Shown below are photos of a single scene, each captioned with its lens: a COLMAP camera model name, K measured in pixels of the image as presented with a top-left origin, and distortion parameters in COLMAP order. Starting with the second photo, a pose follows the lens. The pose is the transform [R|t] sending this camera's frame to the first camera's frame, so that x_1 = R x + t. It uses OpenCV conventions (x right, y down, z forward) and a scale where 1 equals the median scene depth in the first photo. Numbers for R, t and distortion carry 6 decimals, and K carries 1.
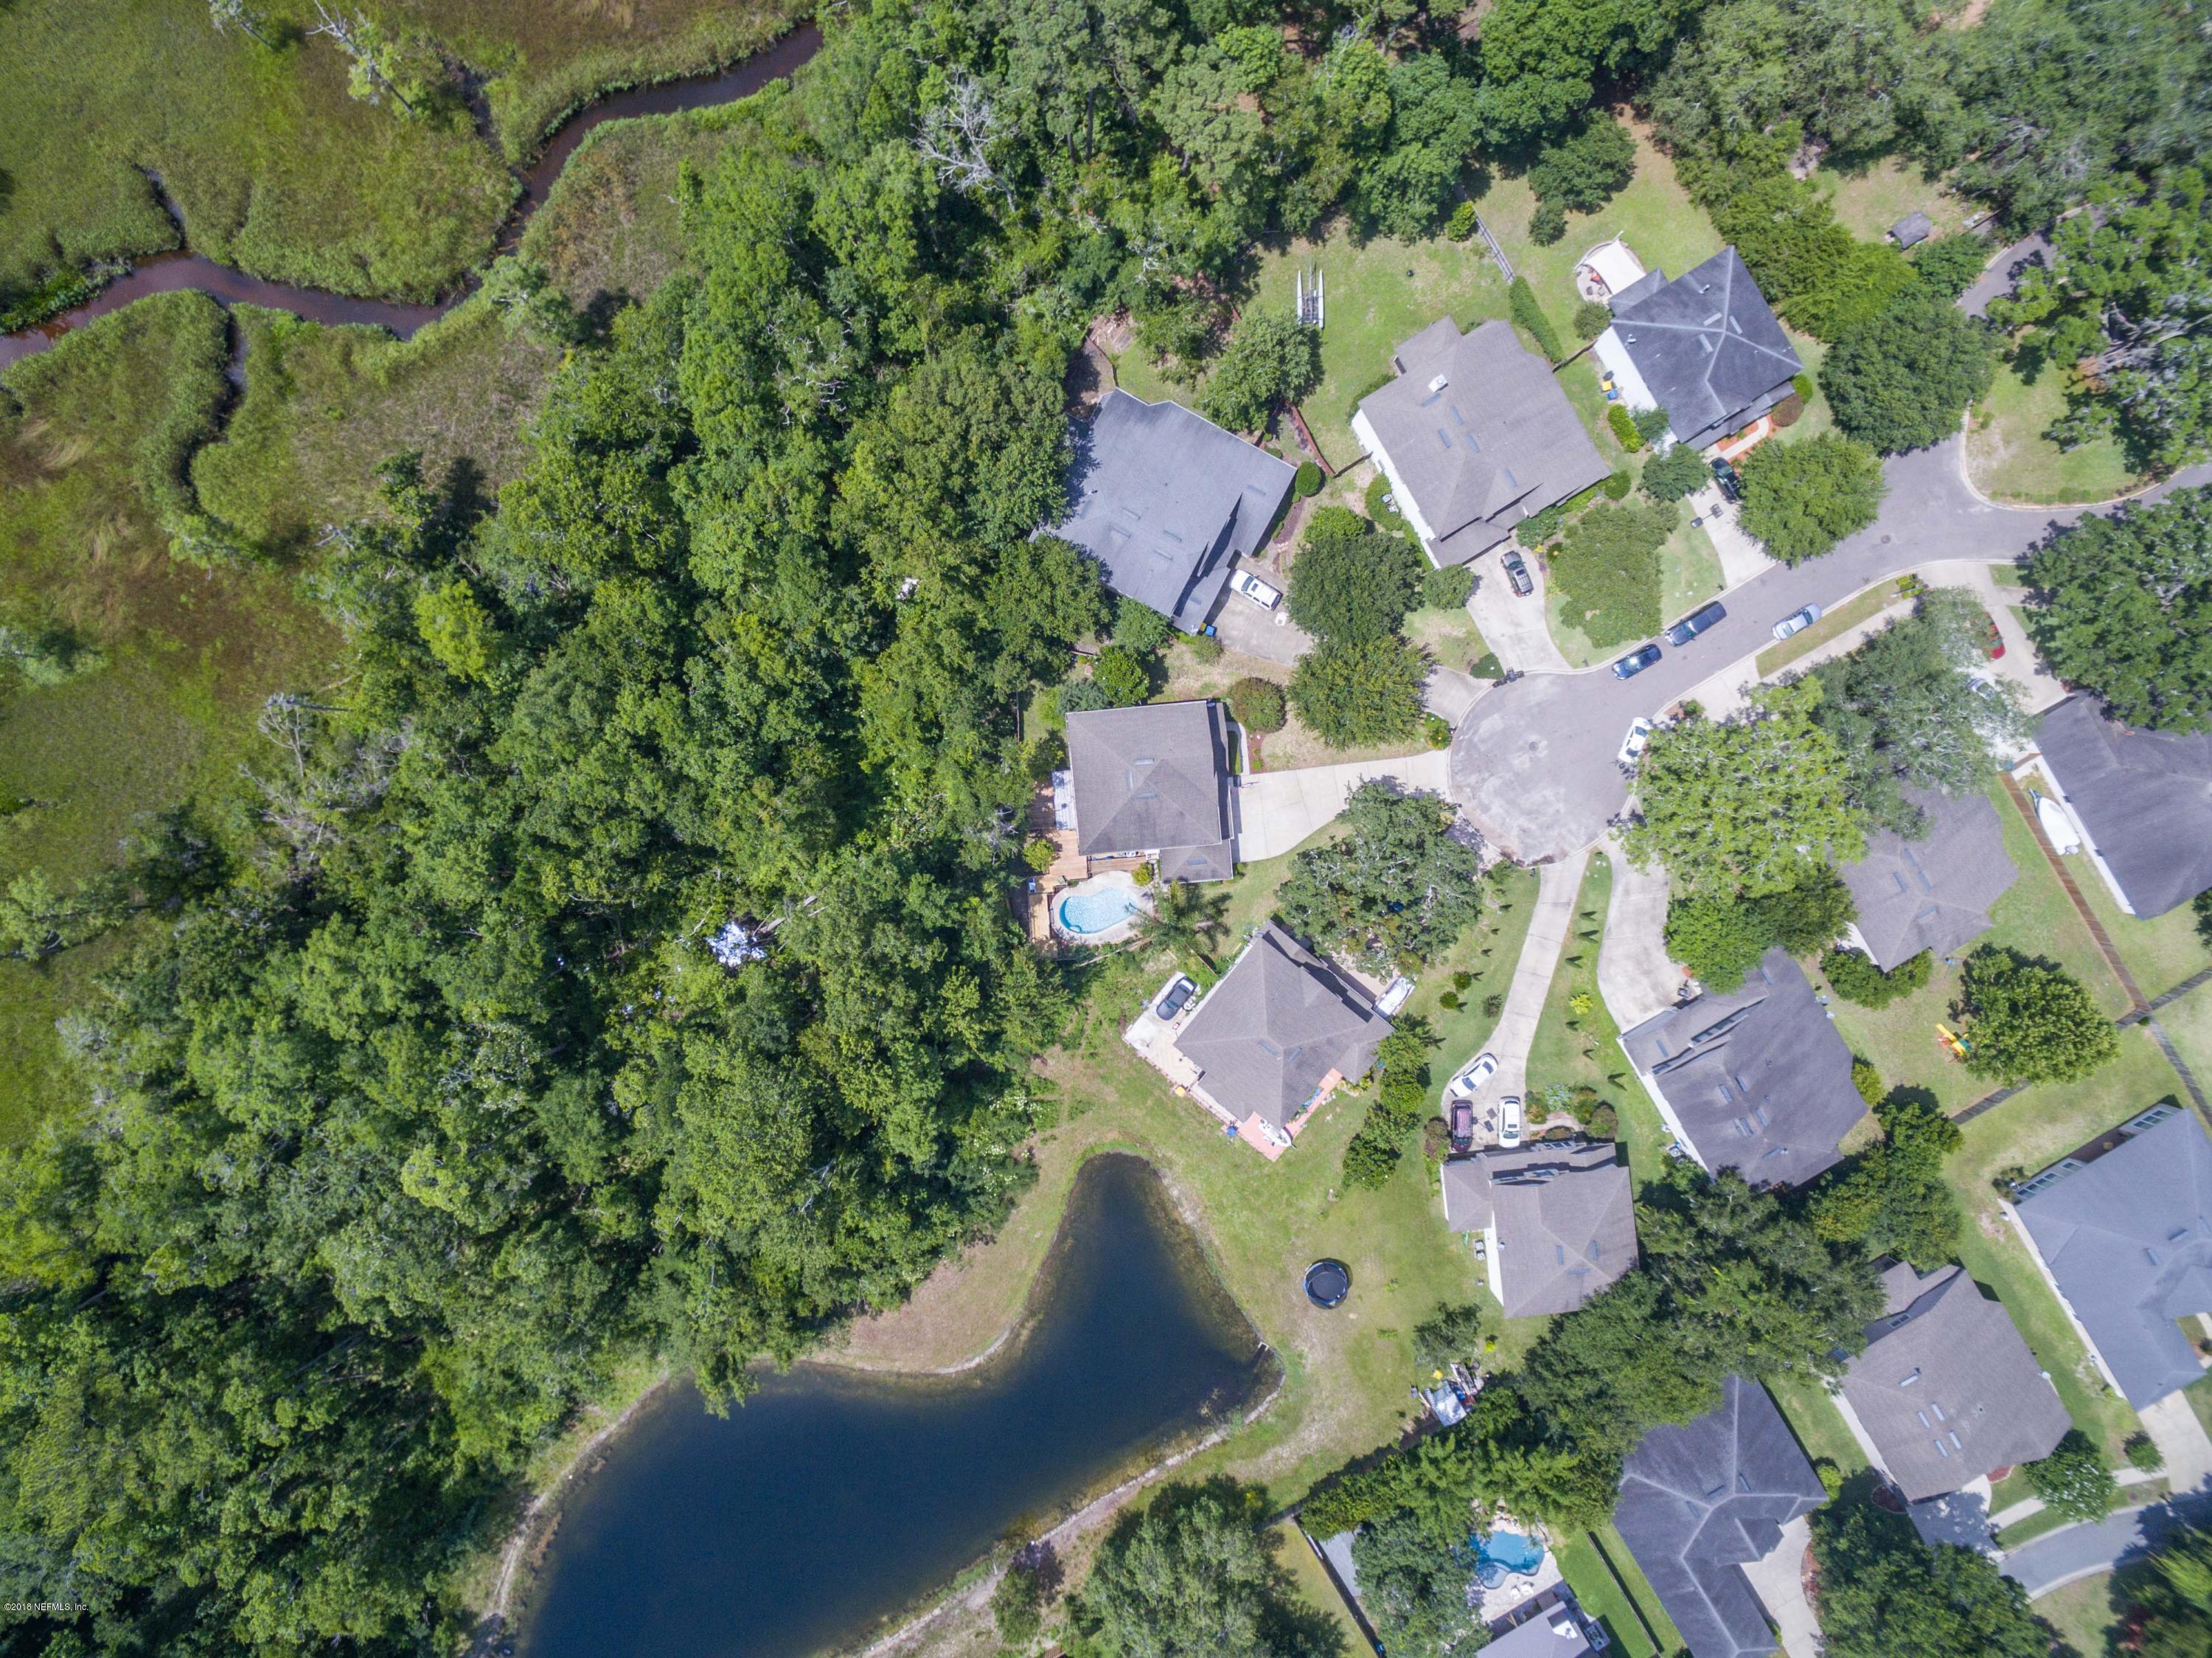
lens RADIAL K [[1221.3, 0, 1103.7], [0, 1221.3, 825.2], [0, 0, 1]] dist [0.004343, 0.004294]
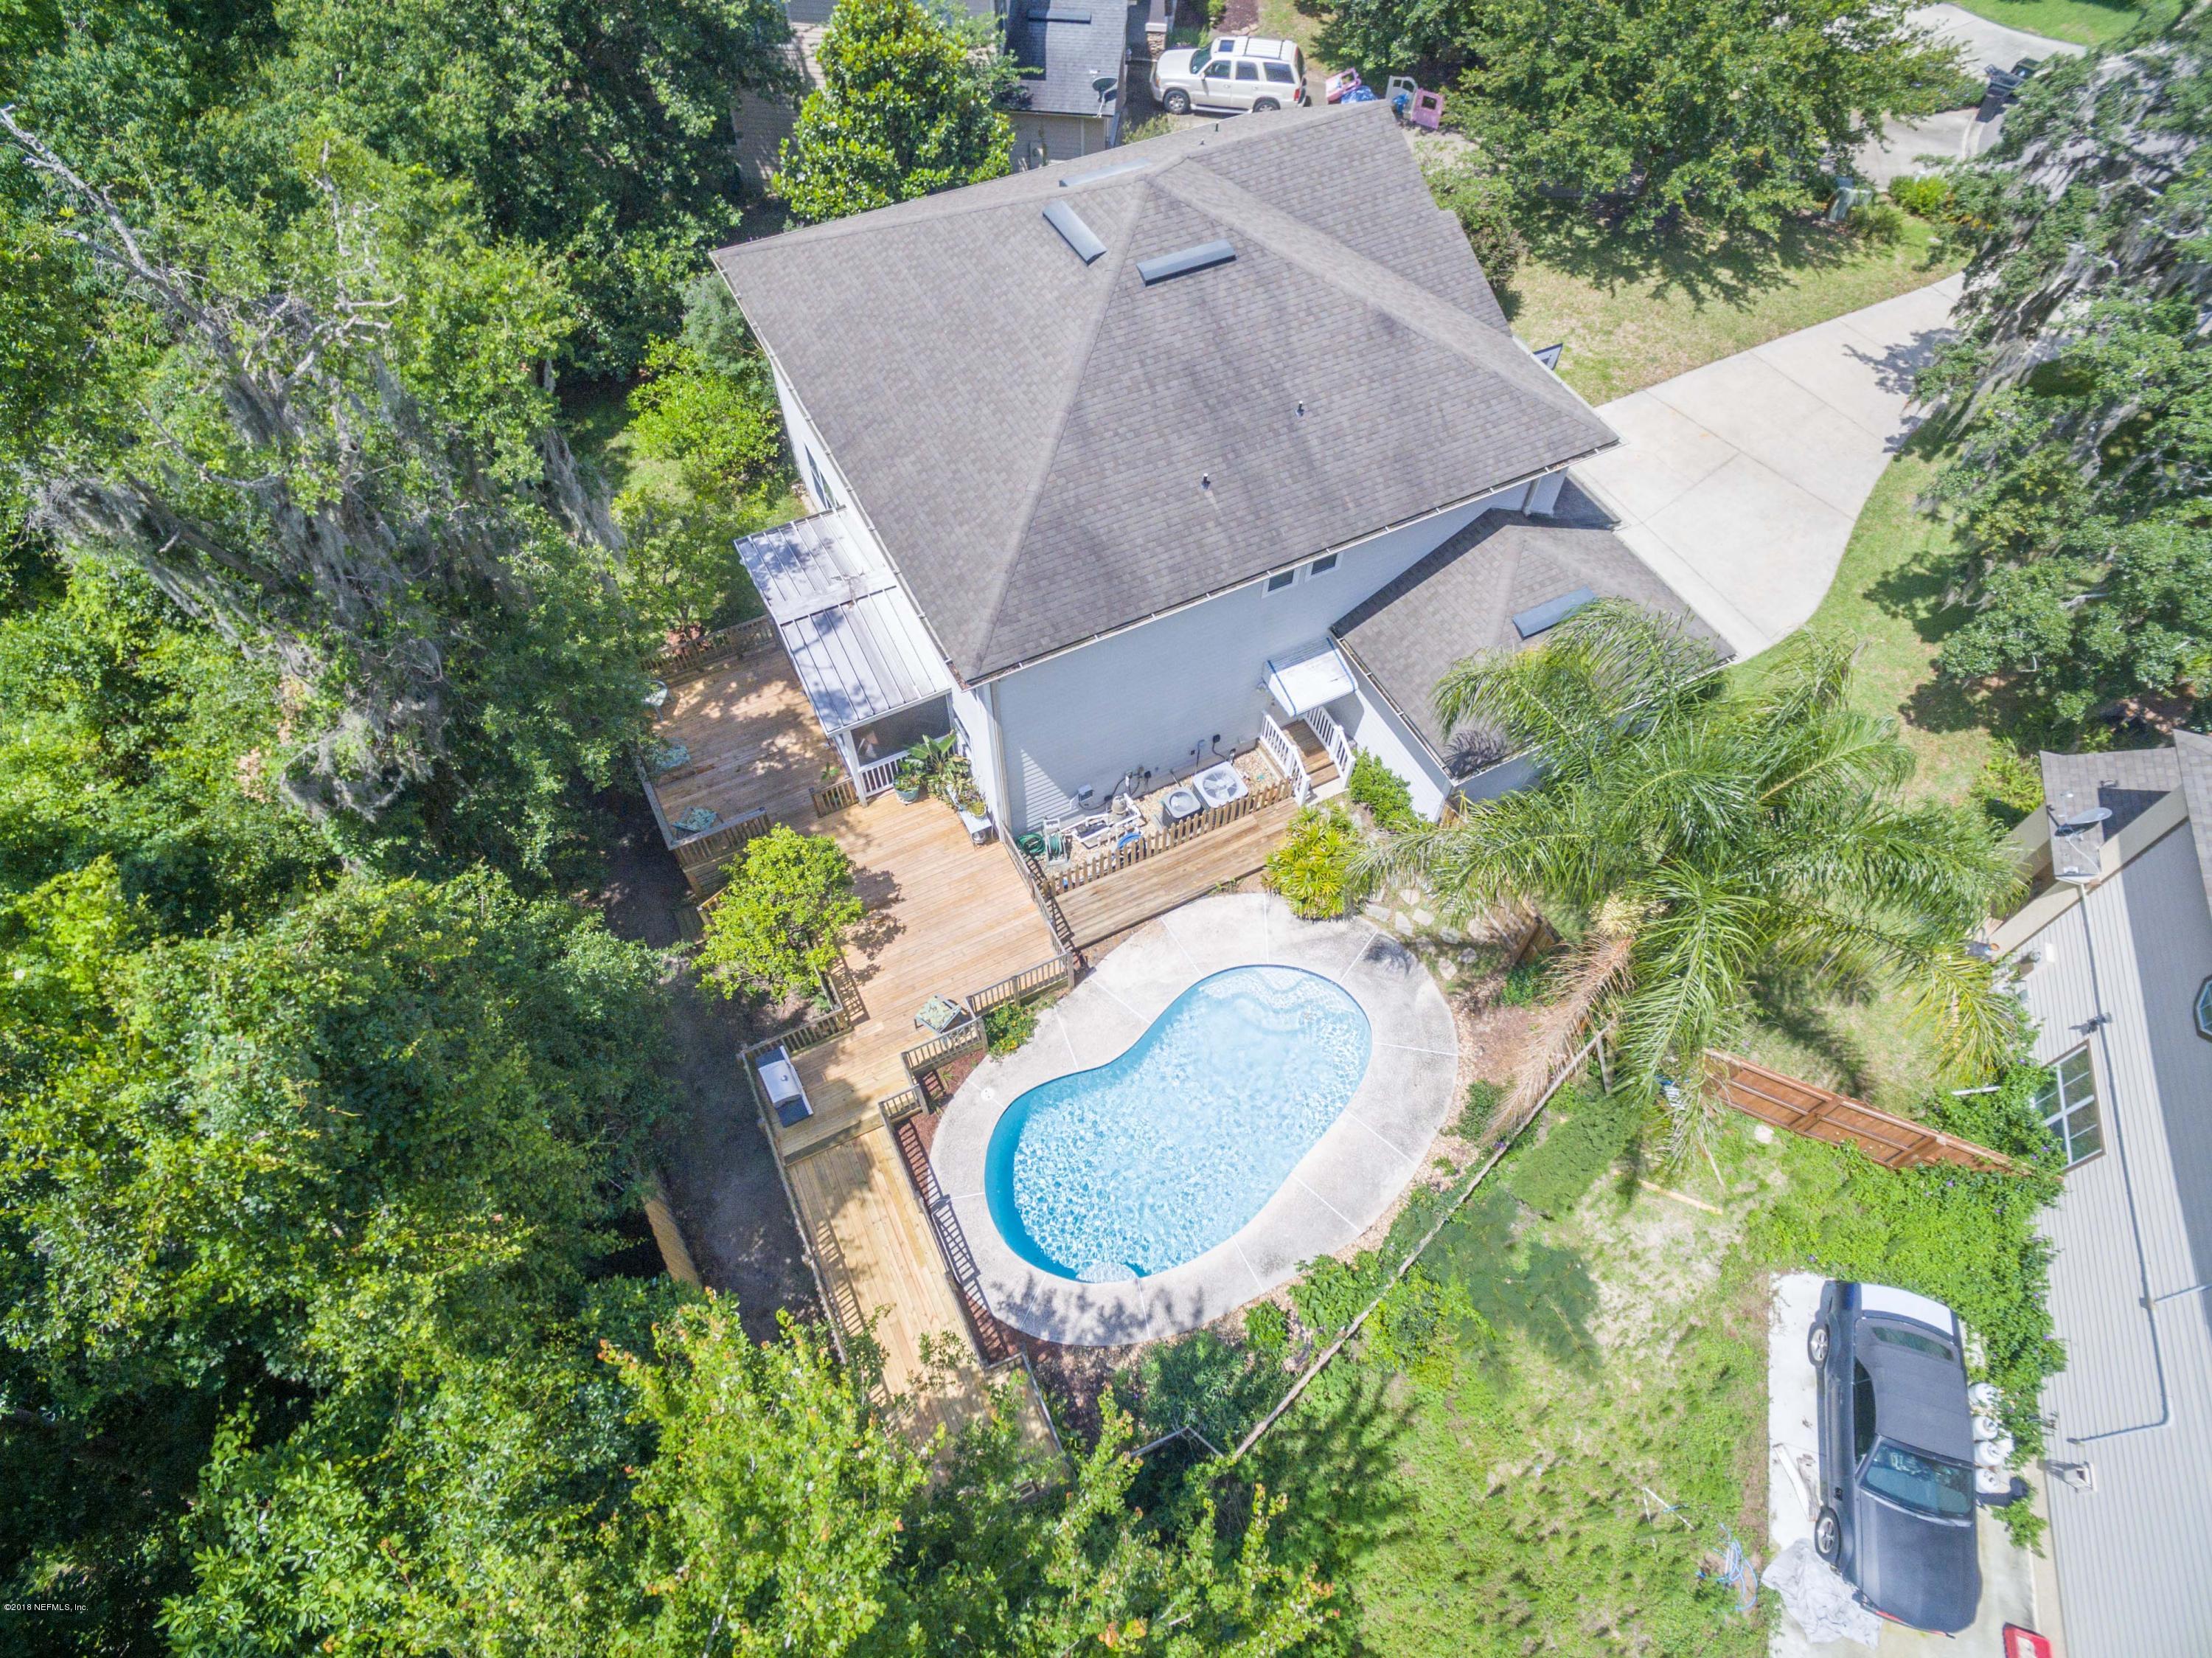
lens RADIAL K [[1221.3, 0, 1103.7], [0, 1221.3, 825.2], [0, 0, 1]] dist [0.004343, 0.004294]
pose [[0.930743, -0.293396, 0.218257, -0.043138], [0.365618, 0.757073, -0.541446, 0.131026], [-0.006378, 0.583746, 0.811911, 0.836088]]
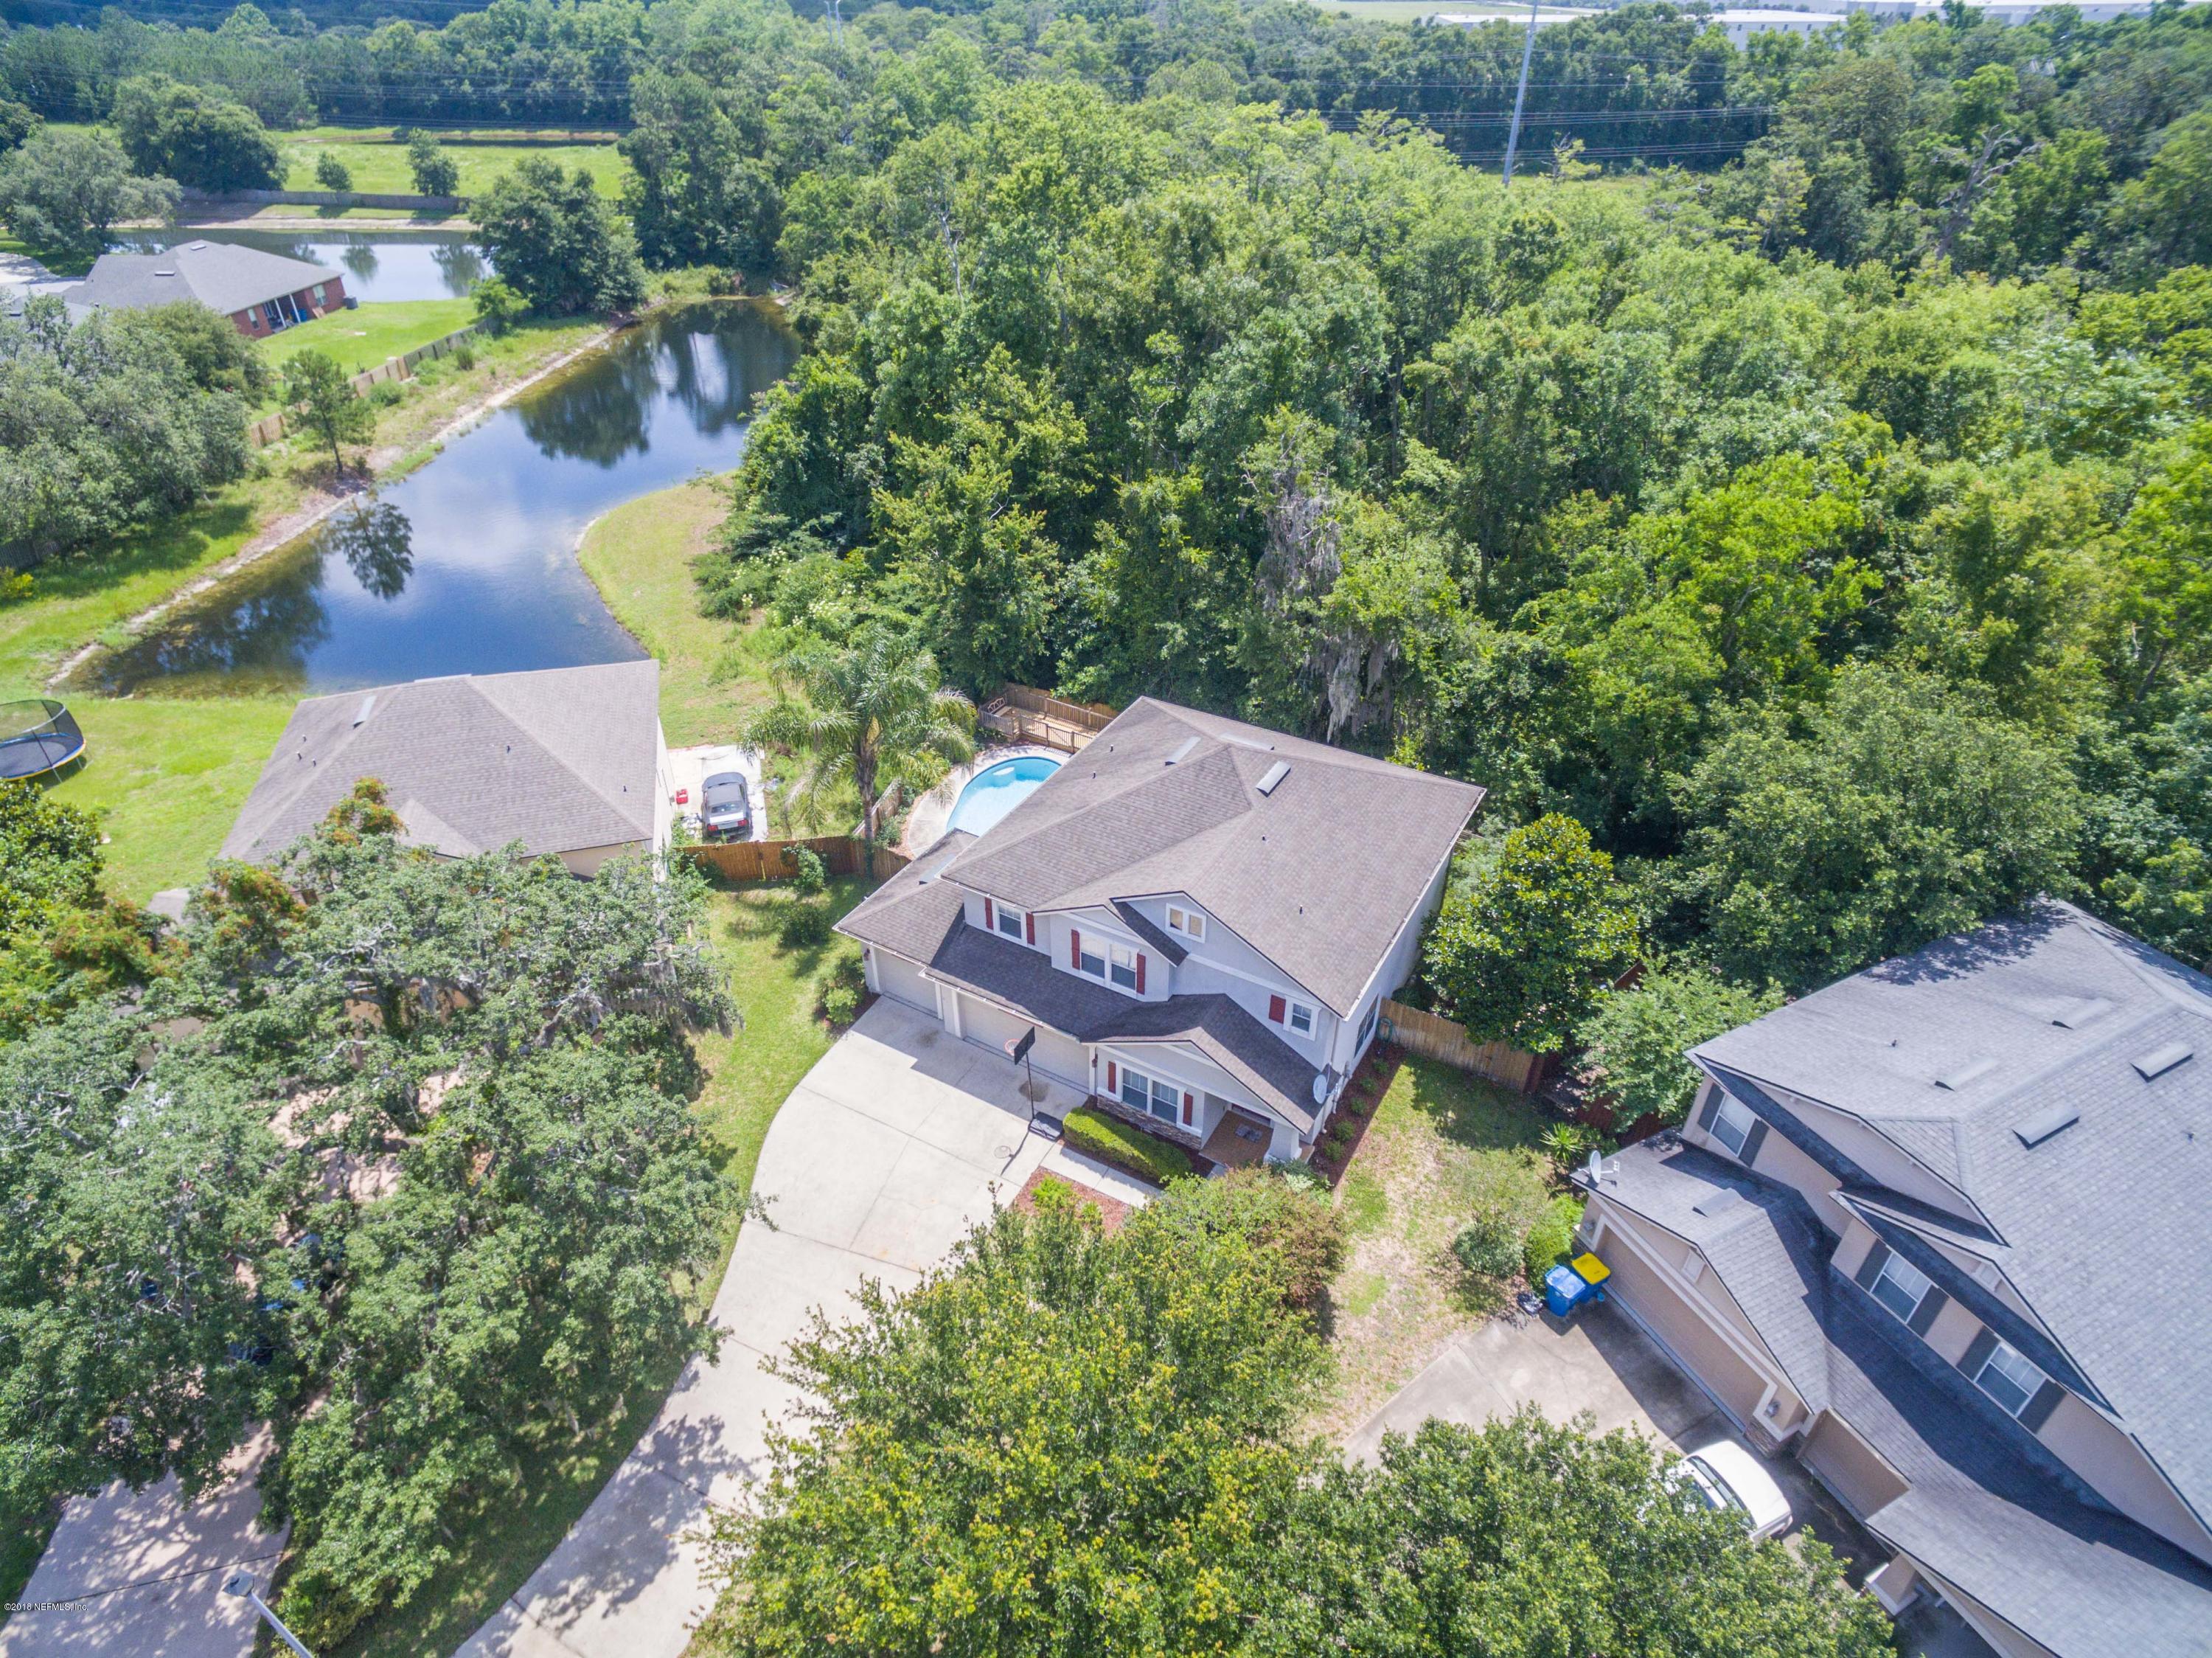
lens RADIAL K [[1230.3, 0, 1110.4], [0, 1230.3, 818.9], [0, 0, 1]] dist [0.007357, 0.003664]
pose [[-0.573674, 0.459699, -0.677920, 0.274895], [-0.818527, -0.352267, 0.453786, -0.162300], [-0.030204, 0.815221, 0.578362, 0.756809]]
